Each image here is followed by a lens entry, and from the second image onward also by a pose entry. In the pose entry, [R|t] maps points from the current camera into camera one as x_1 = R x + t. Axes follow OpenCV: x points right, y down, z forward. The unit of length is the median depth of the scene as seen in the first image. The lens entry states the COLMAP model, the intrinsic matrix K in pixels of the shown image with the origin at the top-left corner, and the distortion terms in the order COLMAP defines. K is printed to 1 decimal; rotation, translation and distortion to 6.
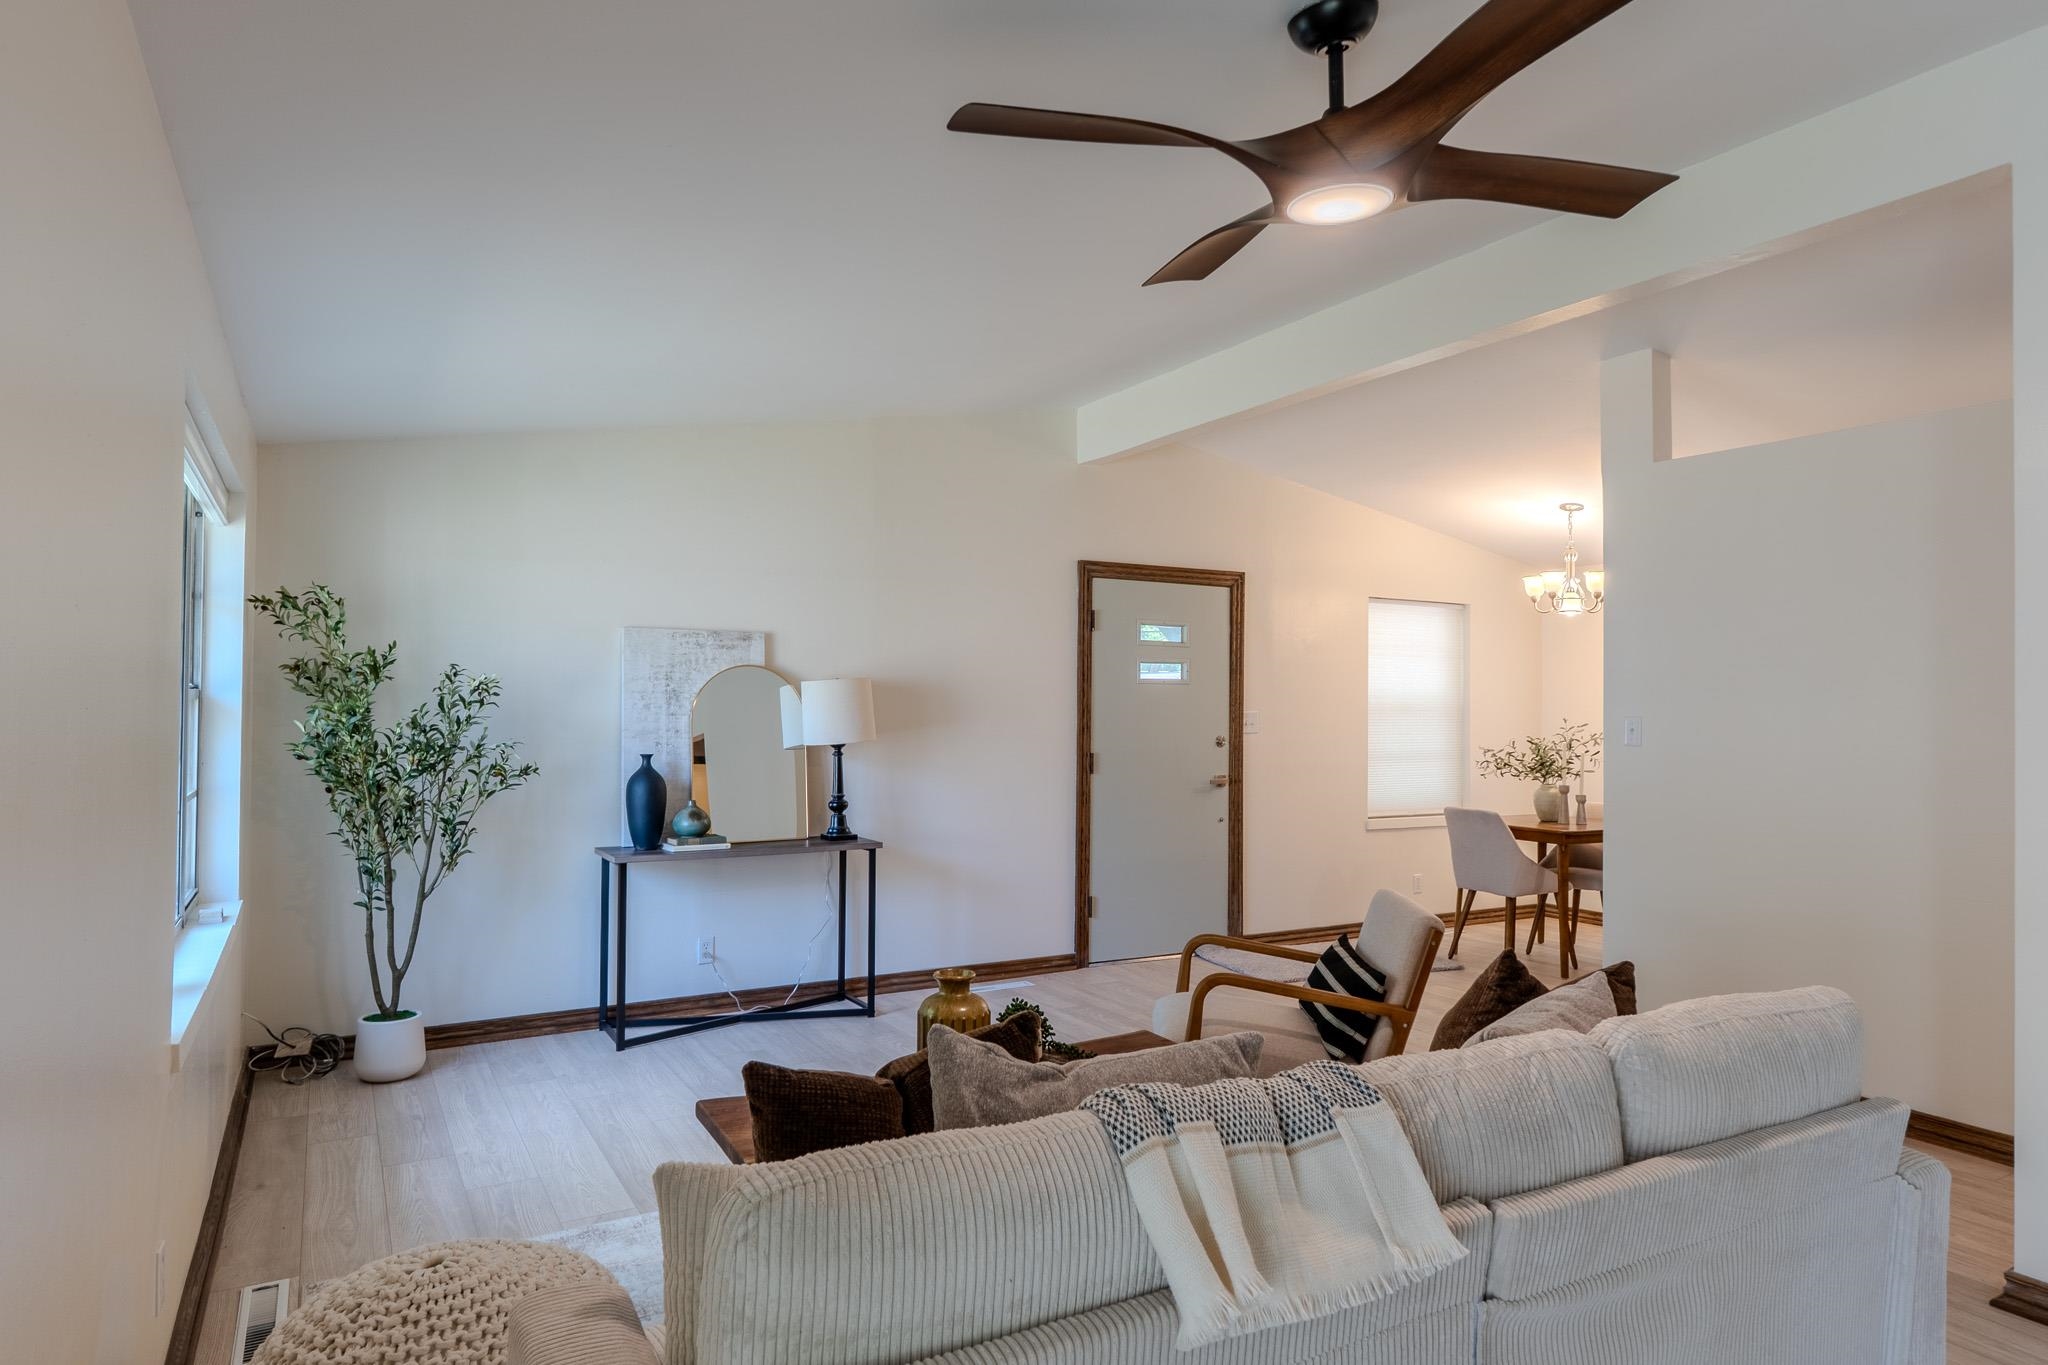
lens RADIAL K [[1225.5, 0, 1022.7], [0, 1225.5, 681.0], [0, 0, 1]] dist [0.022764, 0.000000]
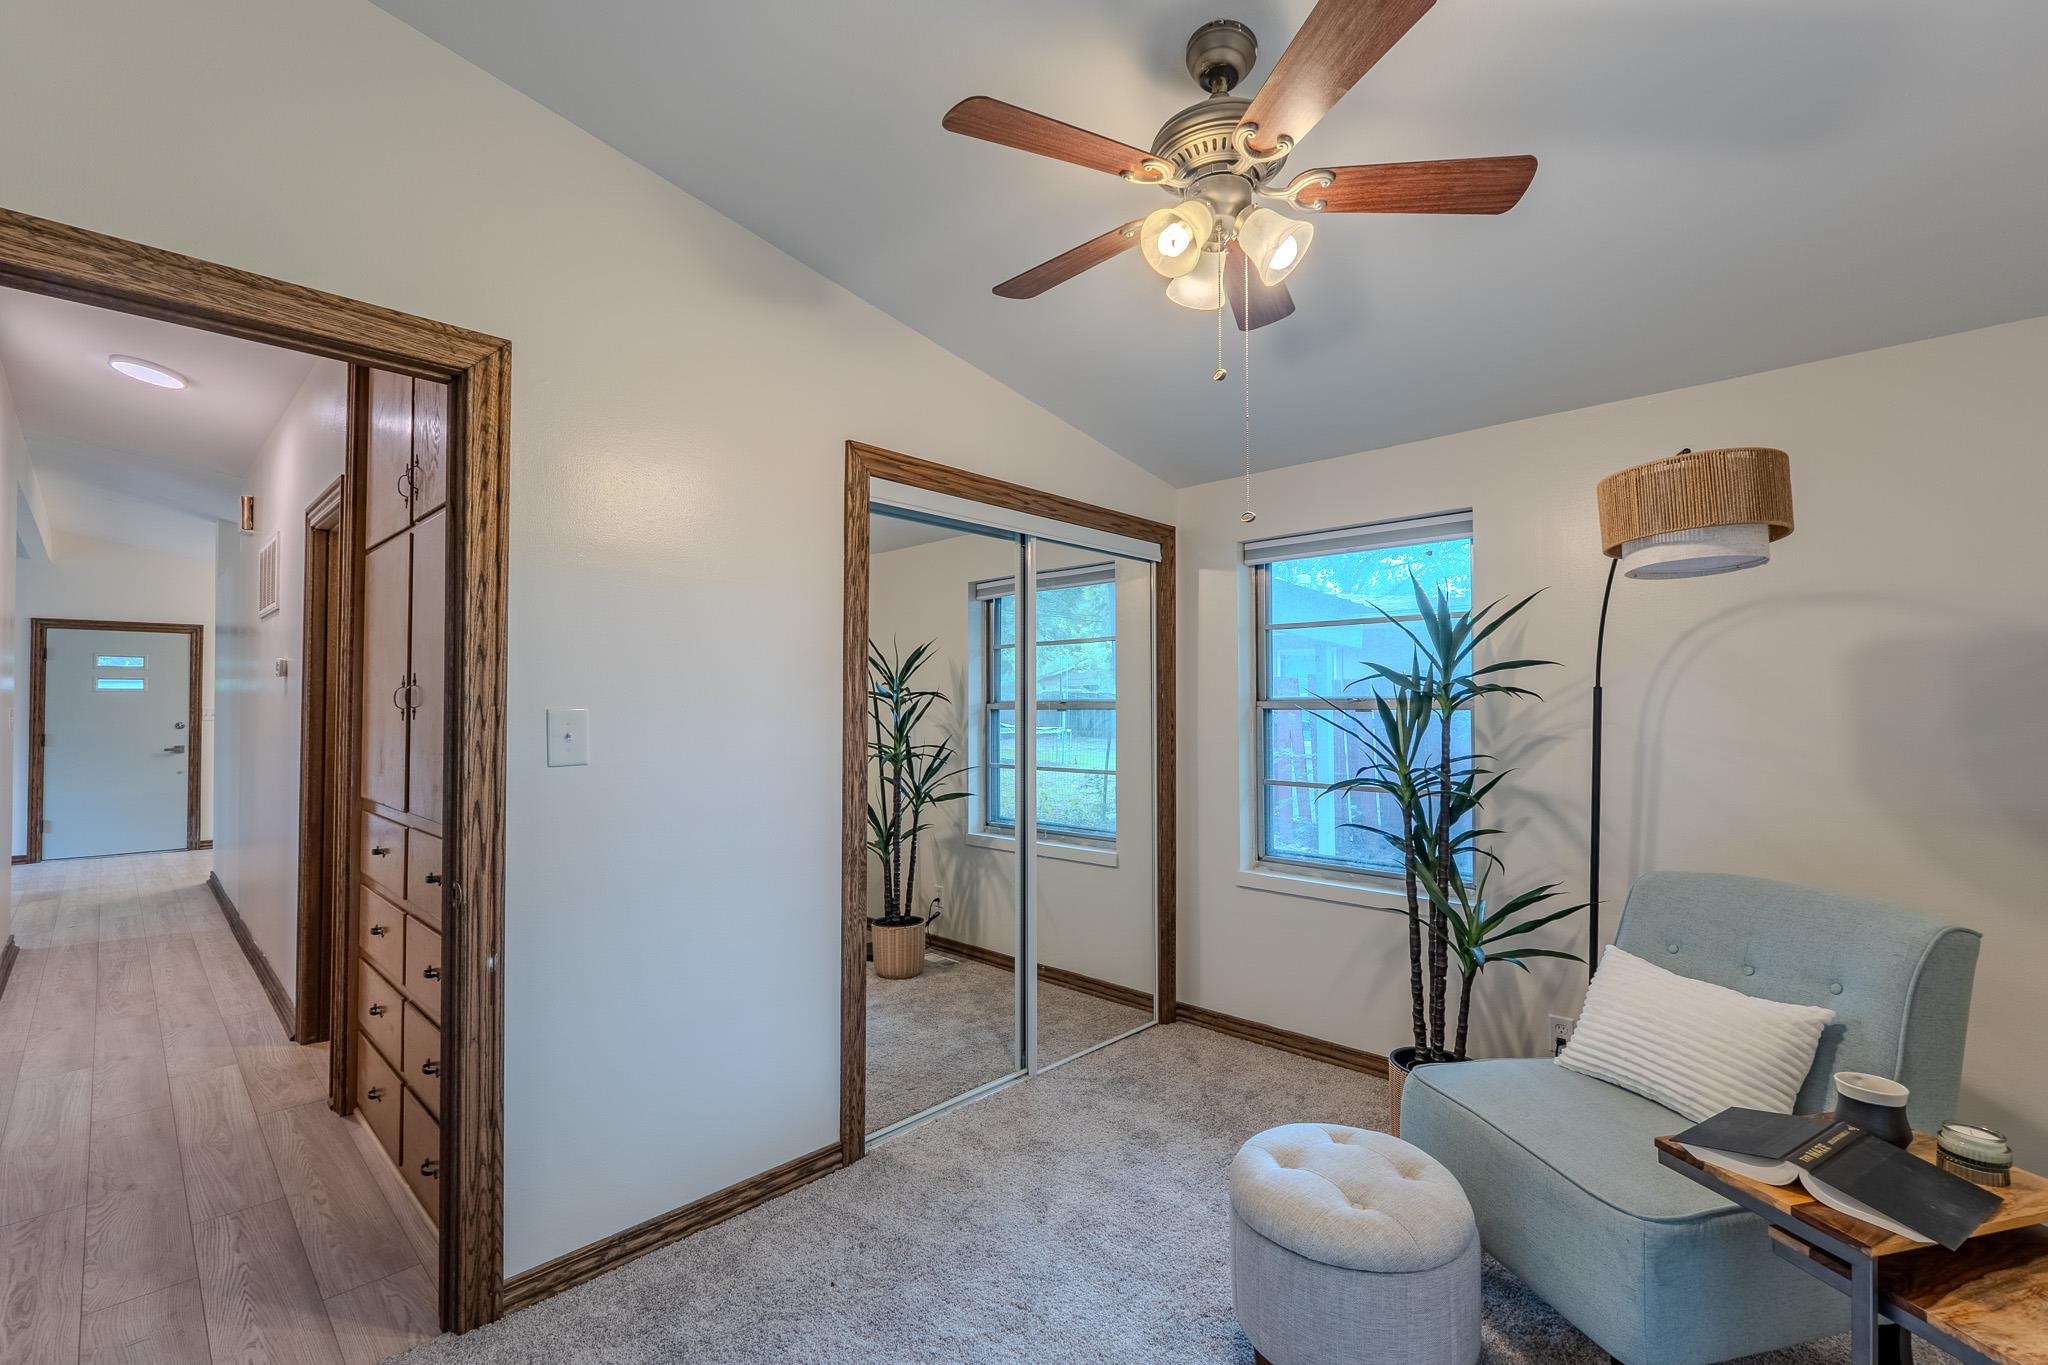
lens RADIAL K [[876.9, 0, 1028.8], [0, 876.9, 688.7], [0, 0, 1]] dist [-0.002887, -0.000609]
pose [[0.961193, -0.006839, 0.275792, 0.988701], [0.004588, 0.999951, 0.008808, -0.007025], [-0.275839, -0.007201, 0.961177, -0.491996]]
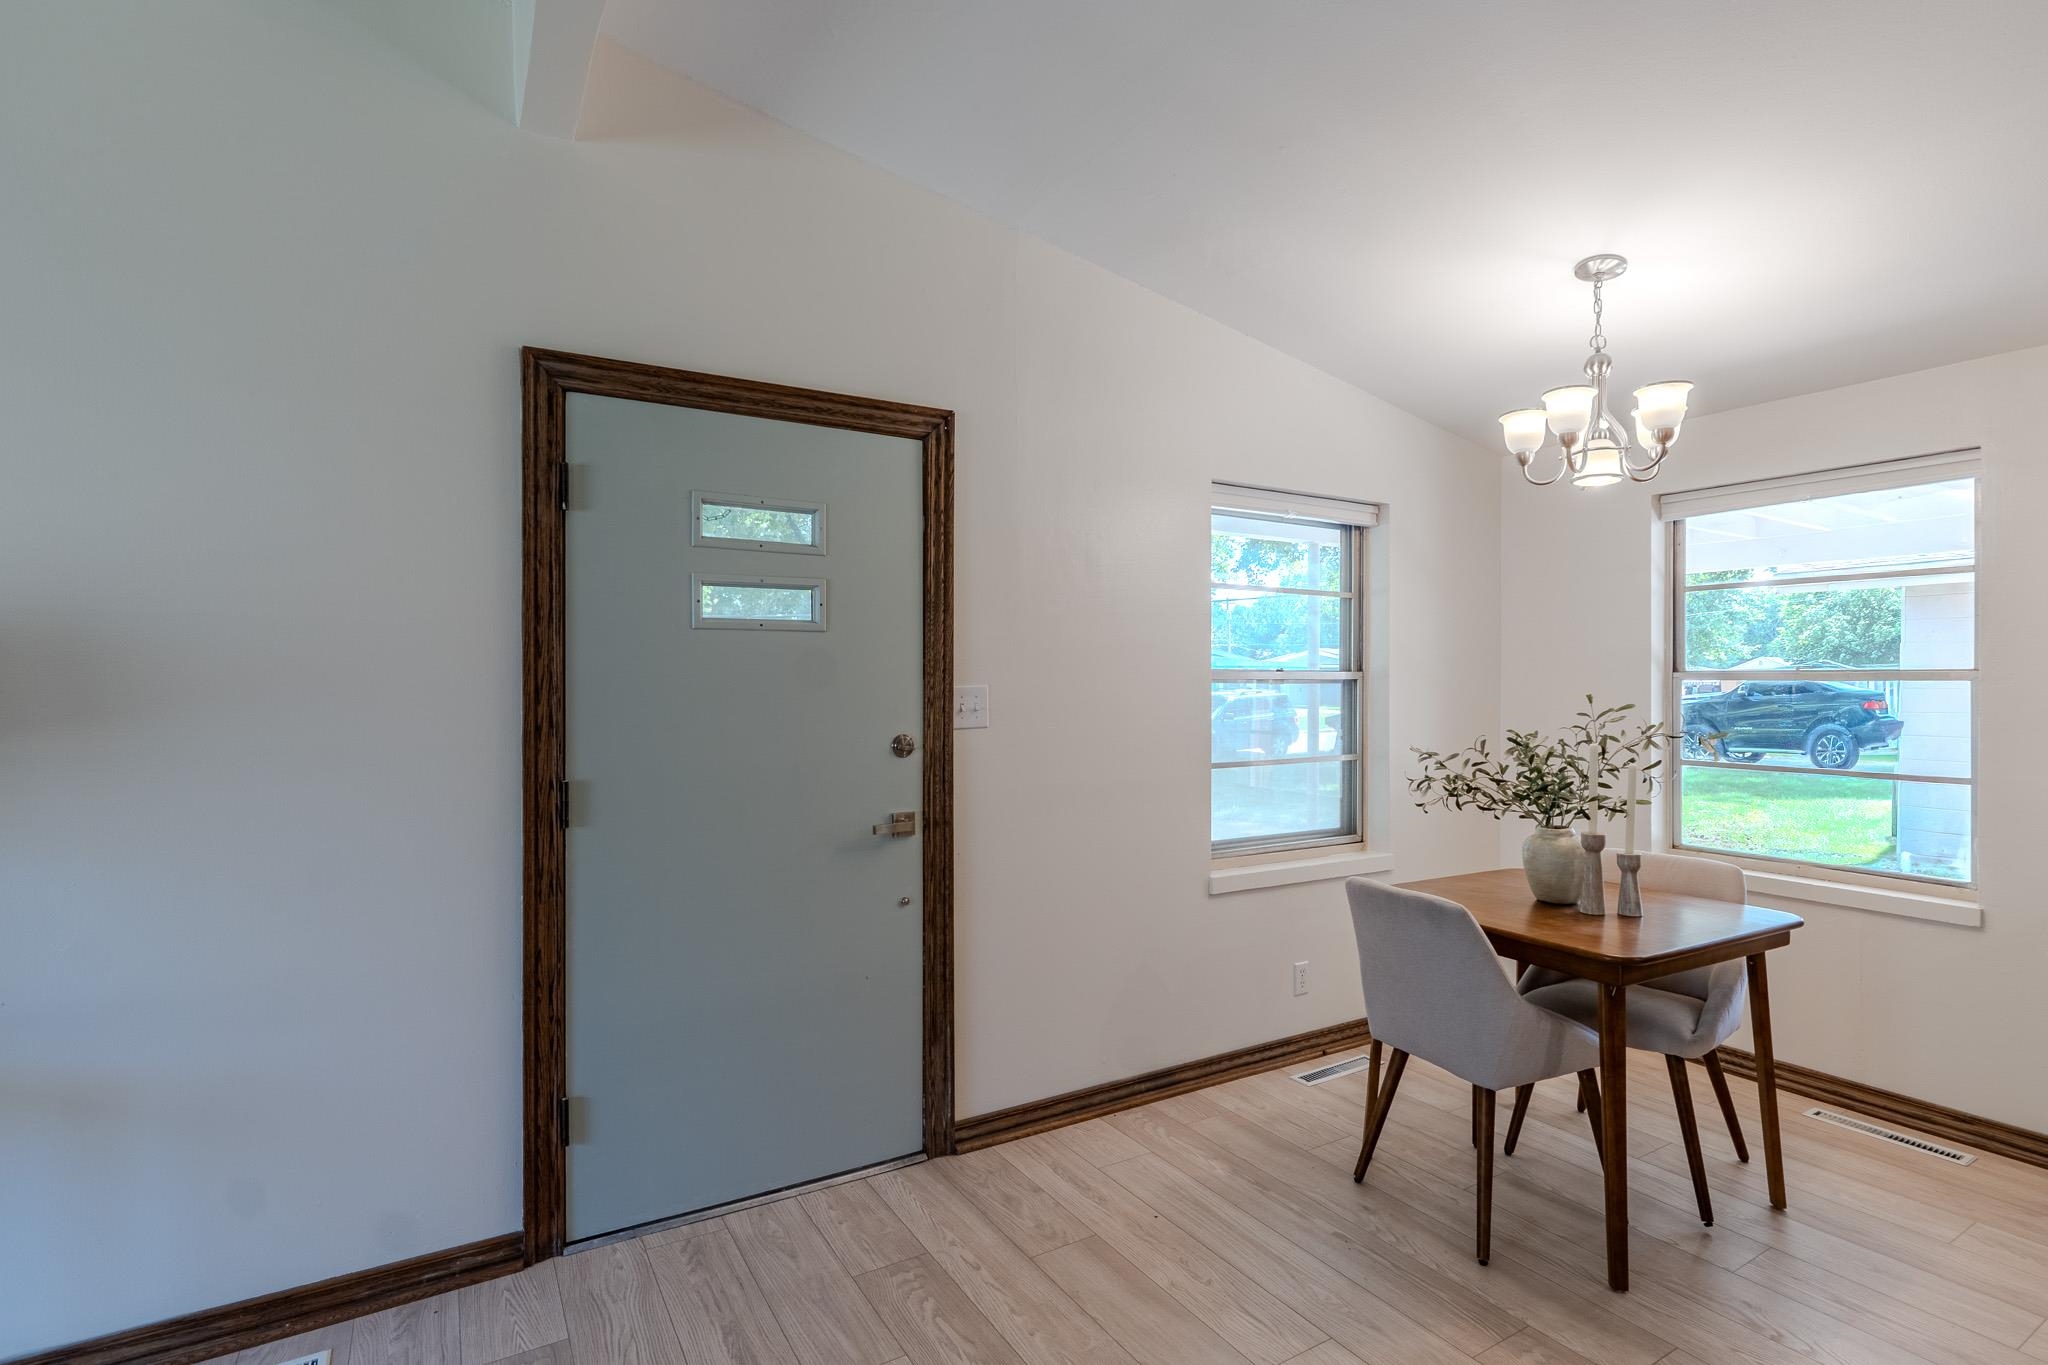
lens RADIAL K [[973.6, 0, 1025.7], [0, 973.6, 689.0], [0, 0, 1]] dist [0.001496, 0.000105]
pose [[0.999887, -0.009431, 0.011731, 0.215654], [0.009073, 0.999502, 0.030239, 0.014931], [-0.012011, -0.030130, 0.999474, 0.626522]]
